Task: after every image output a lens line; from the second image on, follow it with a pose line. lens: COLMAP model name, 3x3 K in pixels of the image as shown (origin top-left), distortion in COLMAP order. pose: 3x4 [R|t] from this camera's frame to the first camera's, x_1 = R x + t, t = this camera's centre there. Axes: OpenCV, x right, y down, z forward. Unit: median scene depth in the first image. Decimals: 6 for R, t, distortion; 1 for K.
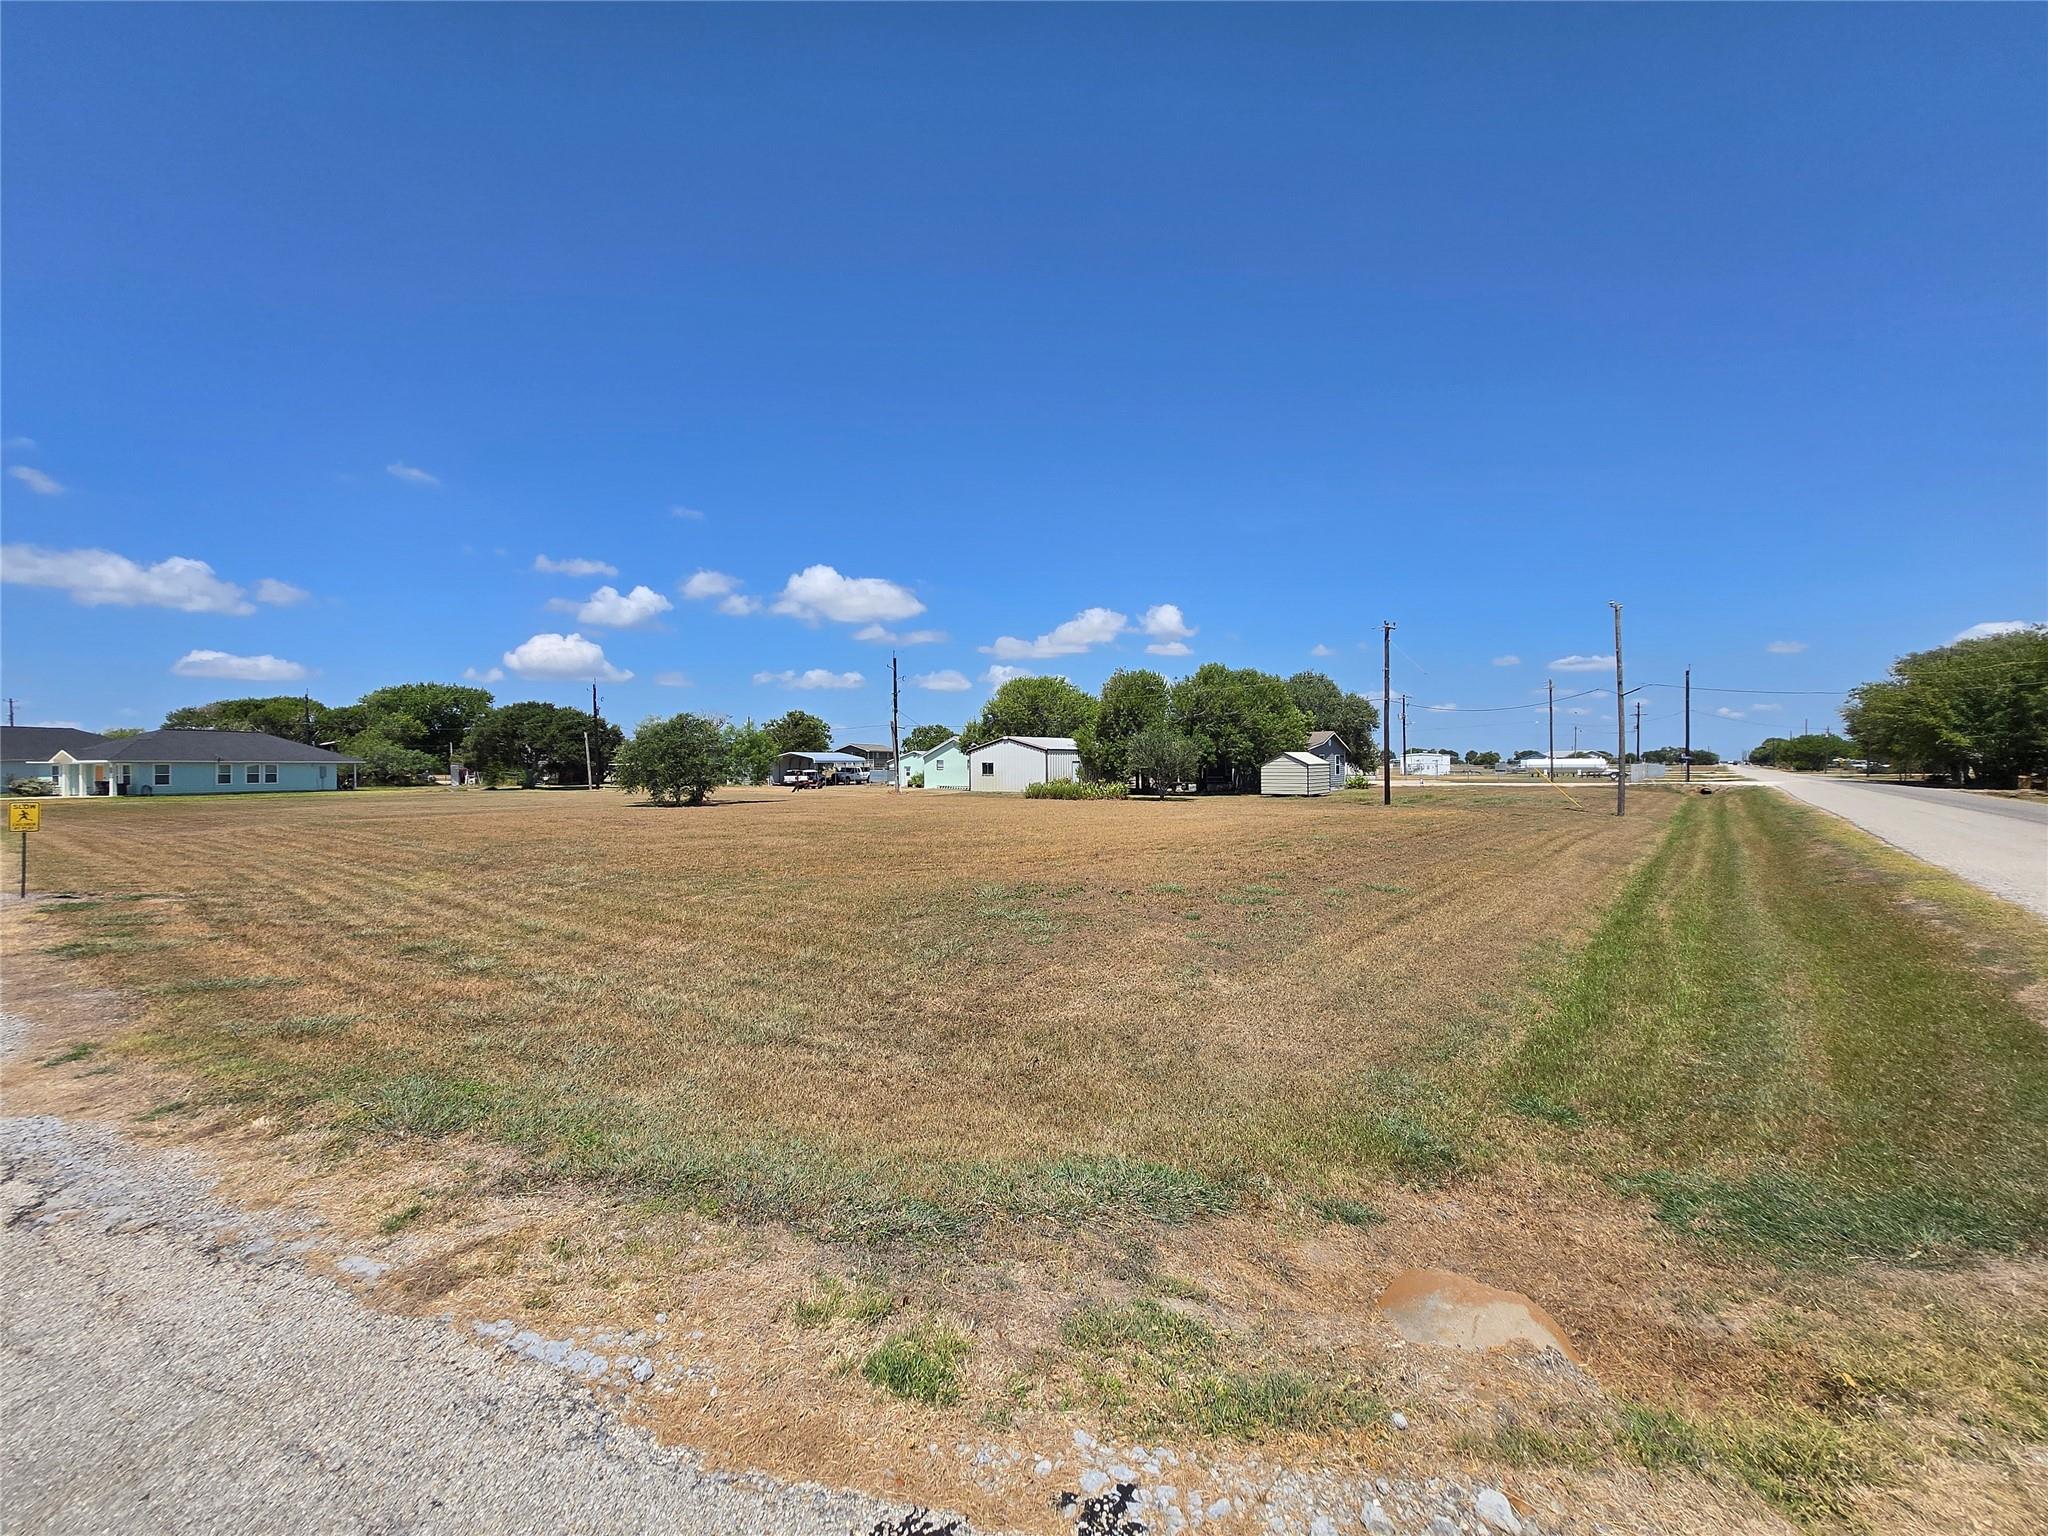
lens RADIAL K [[809.4, 0, 1033.7], [0, 809.4, 766.9], [0, 0, 1]] dist [0.001536, -0.001304]
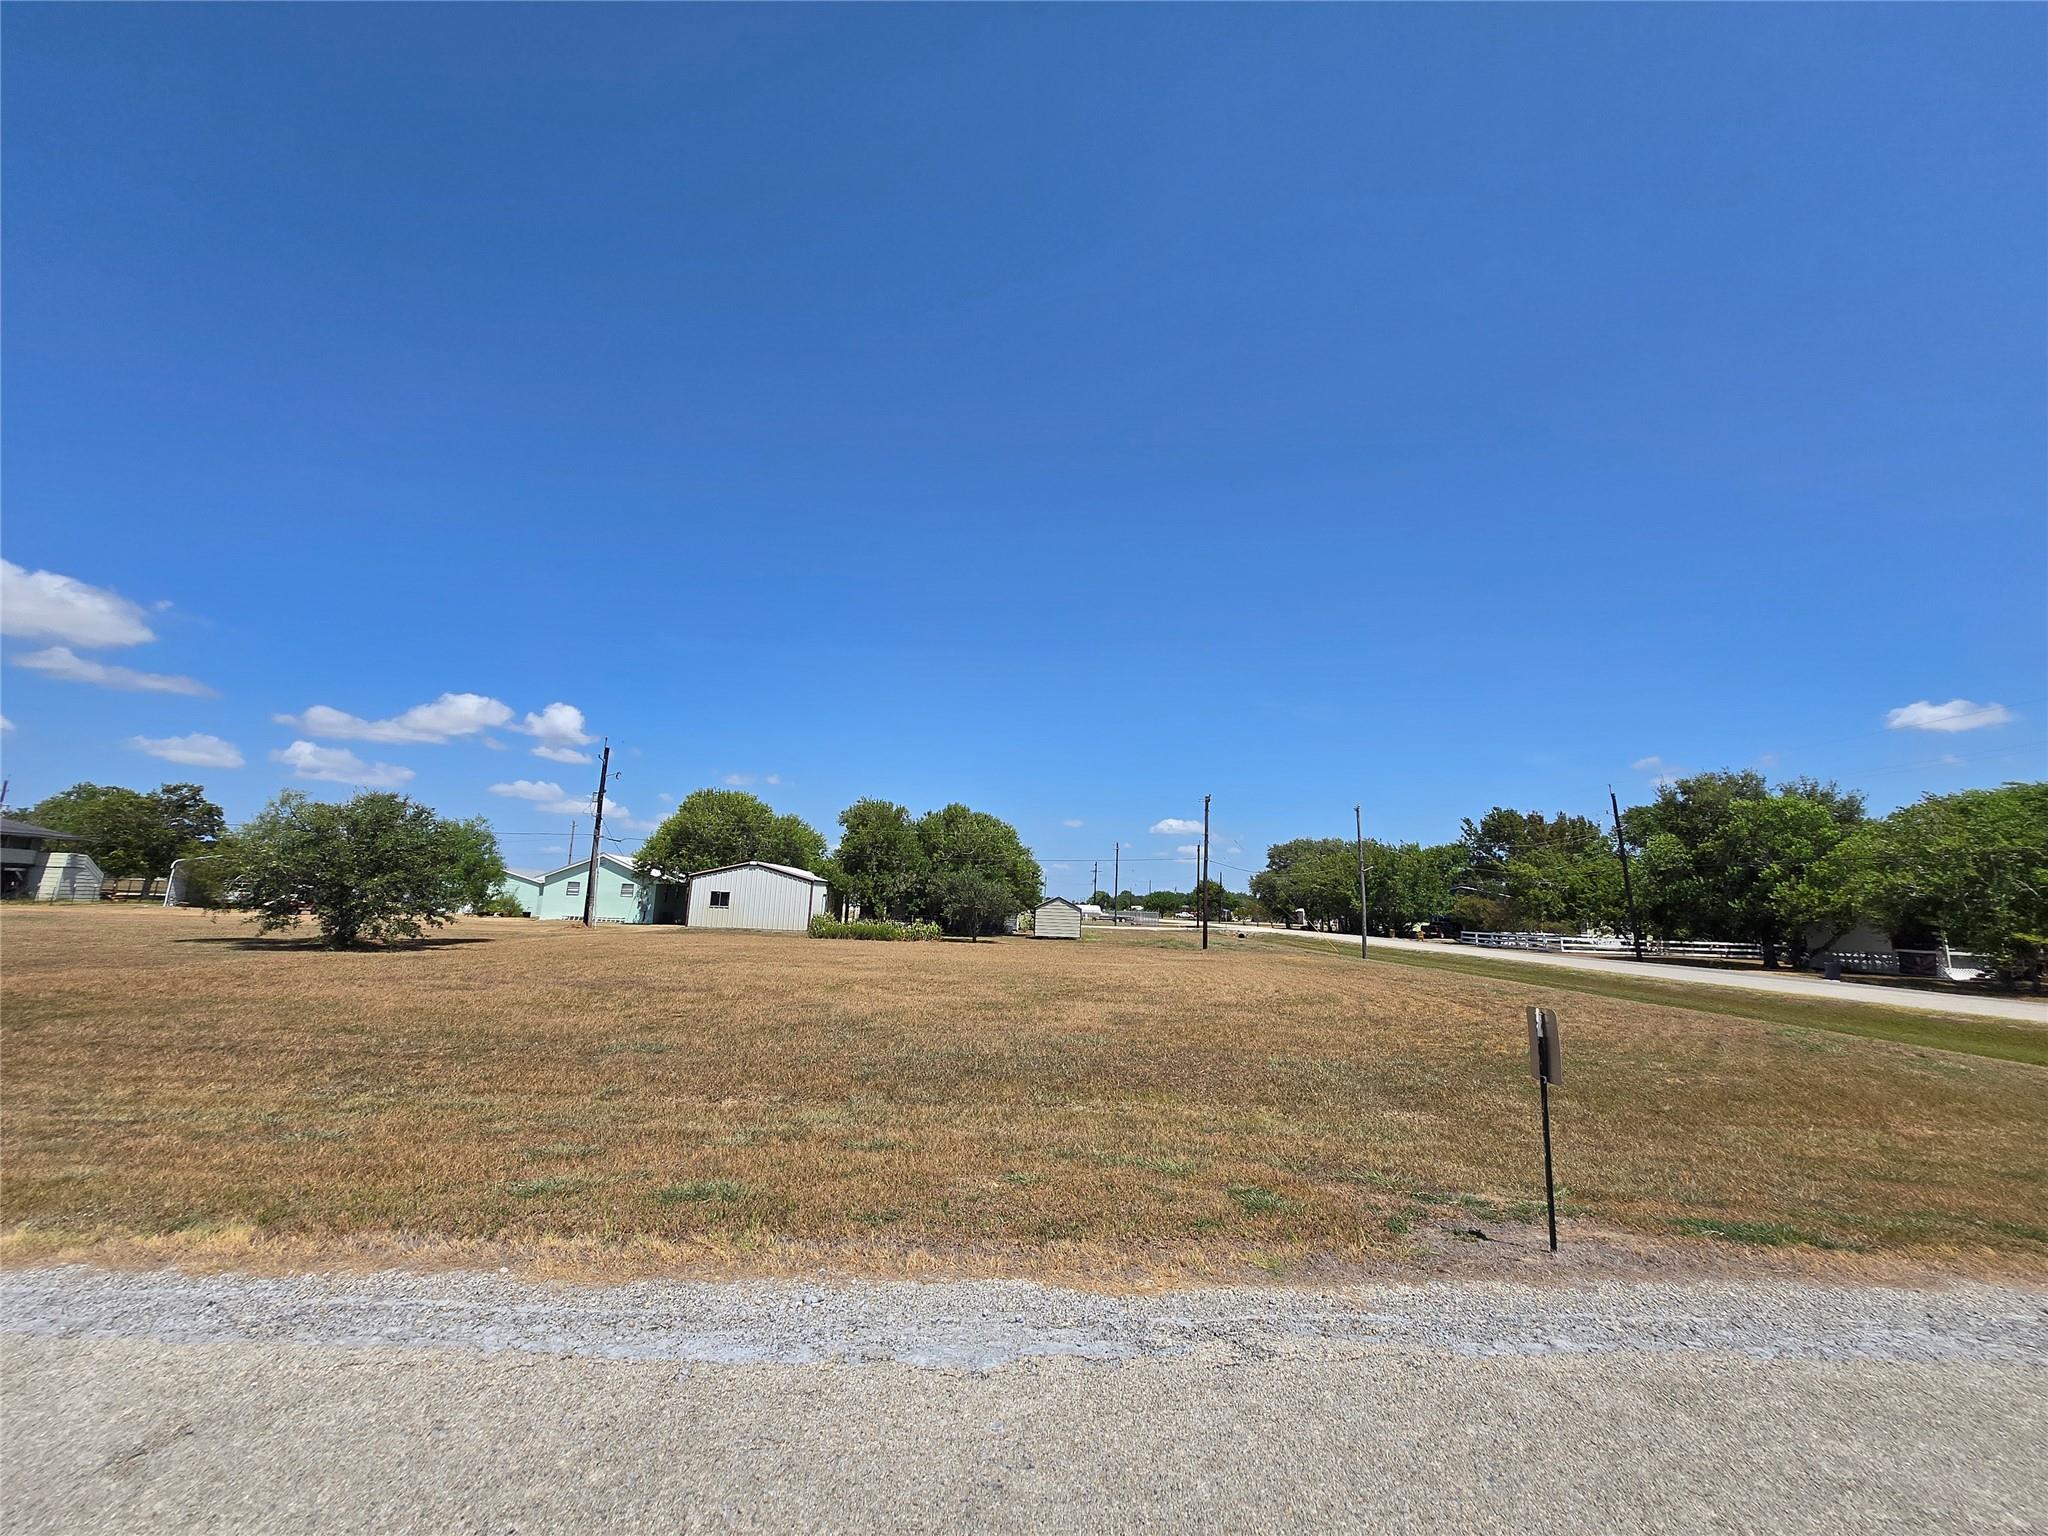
lens RADIAL K [[809.4, 0, 1040.0], [0, 809.4, 769.3], [0, 0, 1]] dist [0.001536, -0.001304]
pose [[0.753155, 0.141871, 0.642363, -0.279294], [-0.039714, 0.984493, -0.170869, -0.000092], [-0.656643, 0.103180, 0.747110, 0.131267]]
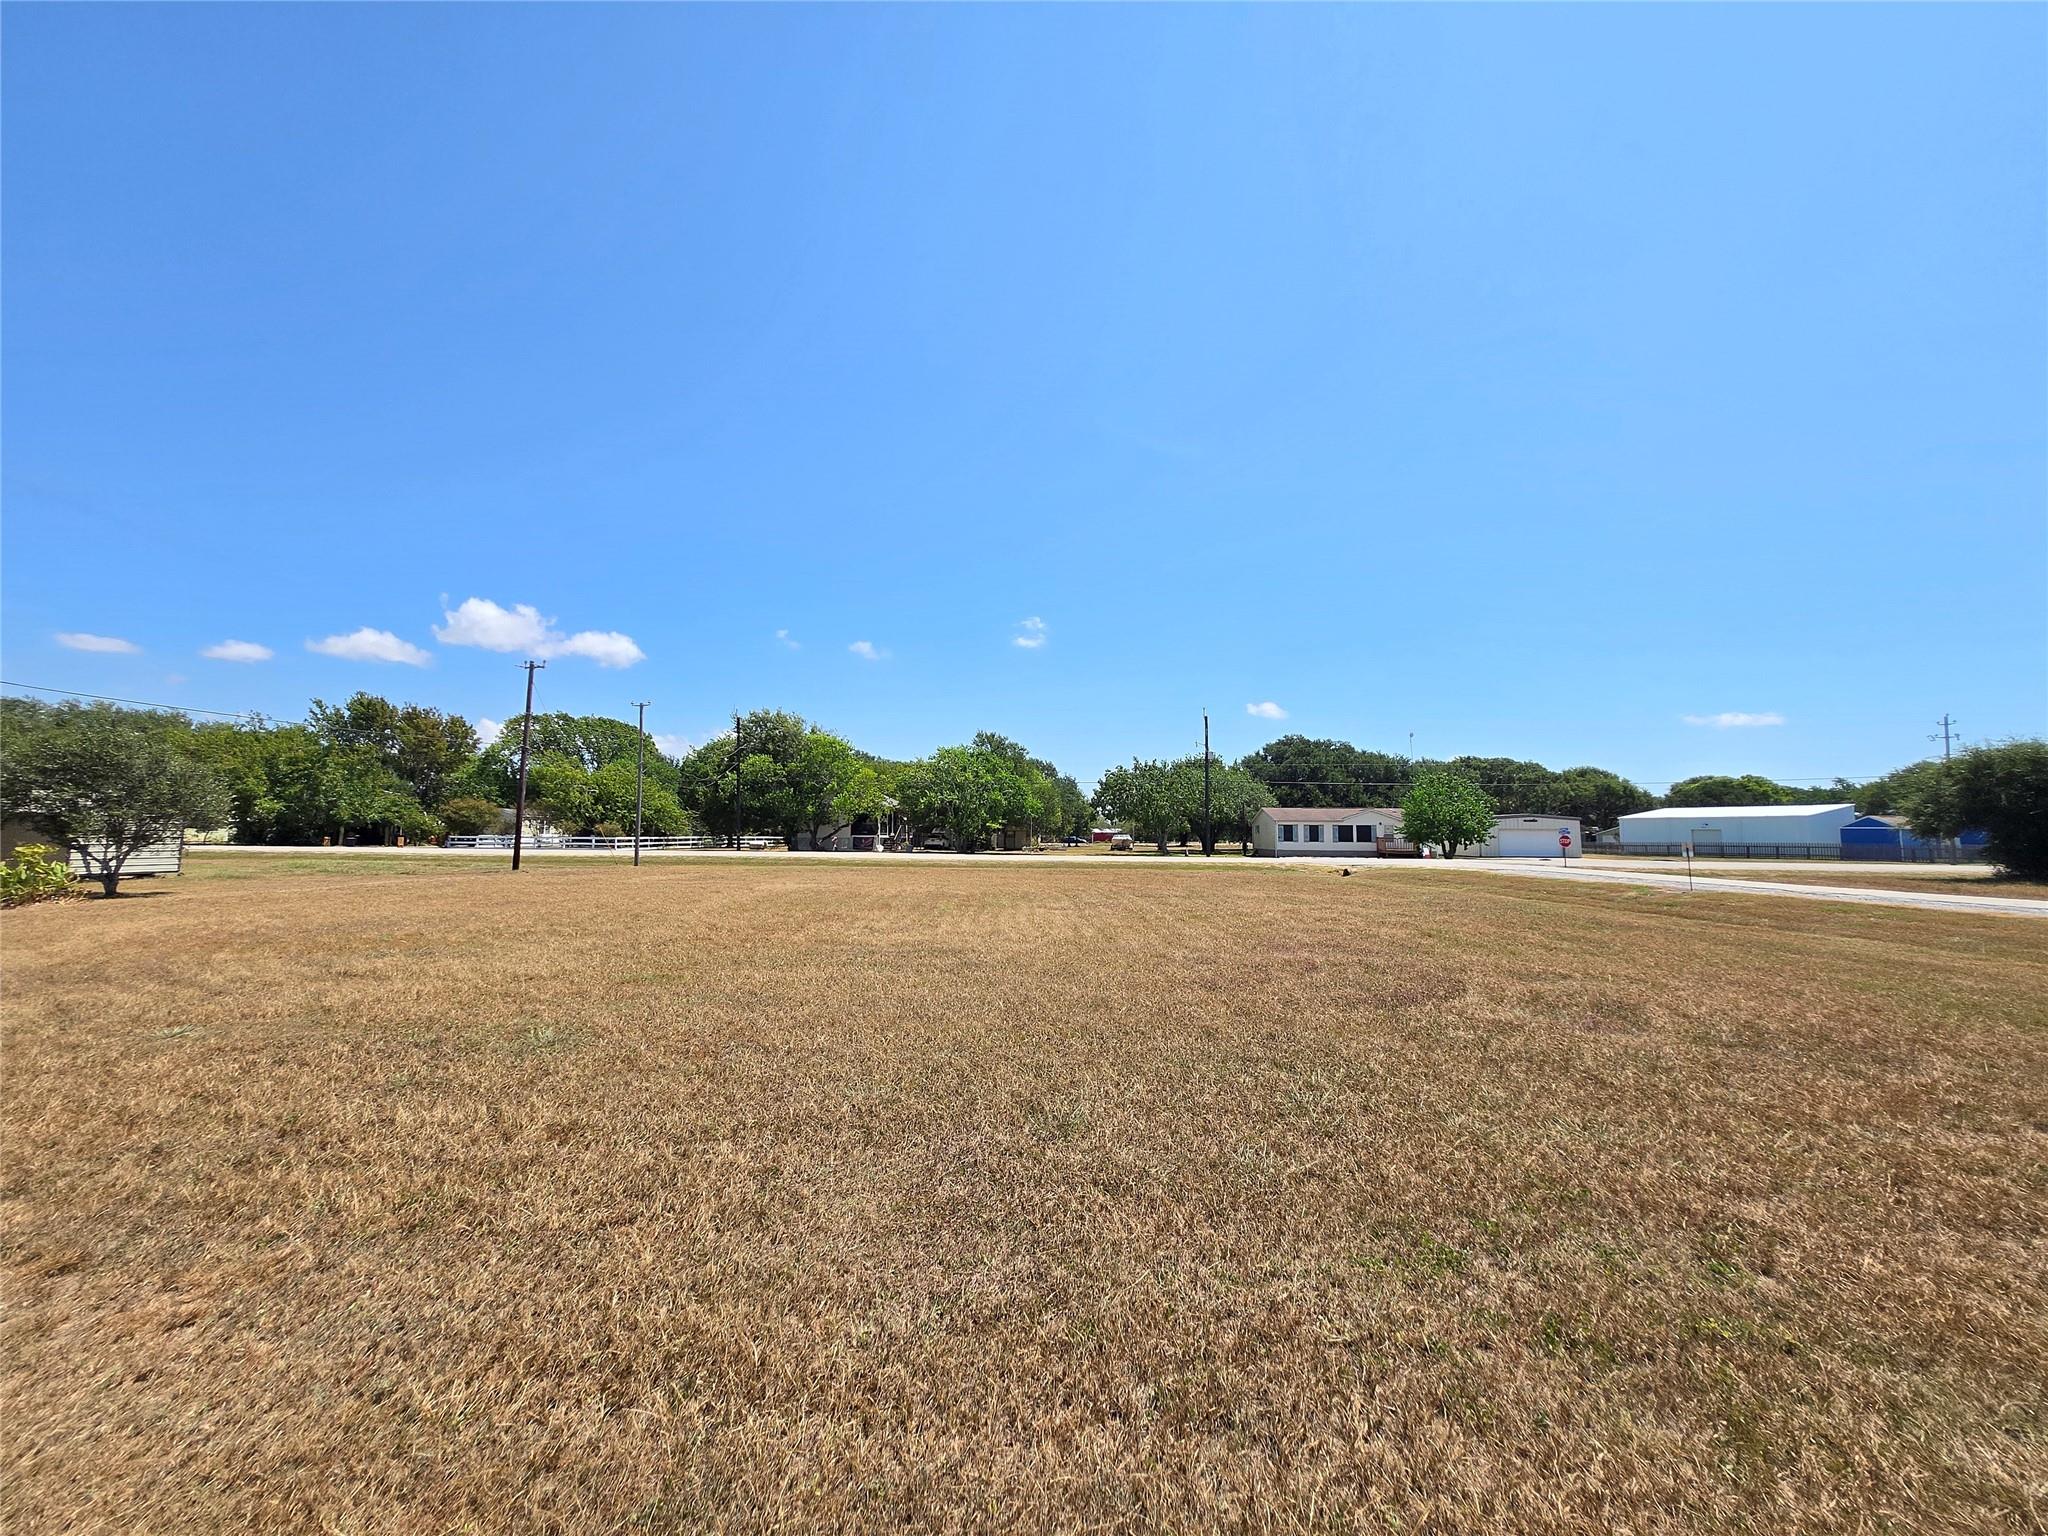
lens RADIAL K [[809.4, 0, 1028.1], [0, 809.4, 760.0], [0, 0, 1]] dist [0.001536, -0.001304]
pose [[-0.593524, 0.076286, 0.801193, -0.308935], [-0.001921, 0.995361, -0.096197, 0.005991], [-0.804814, -0.058634, -0.590624, 0.569645]]
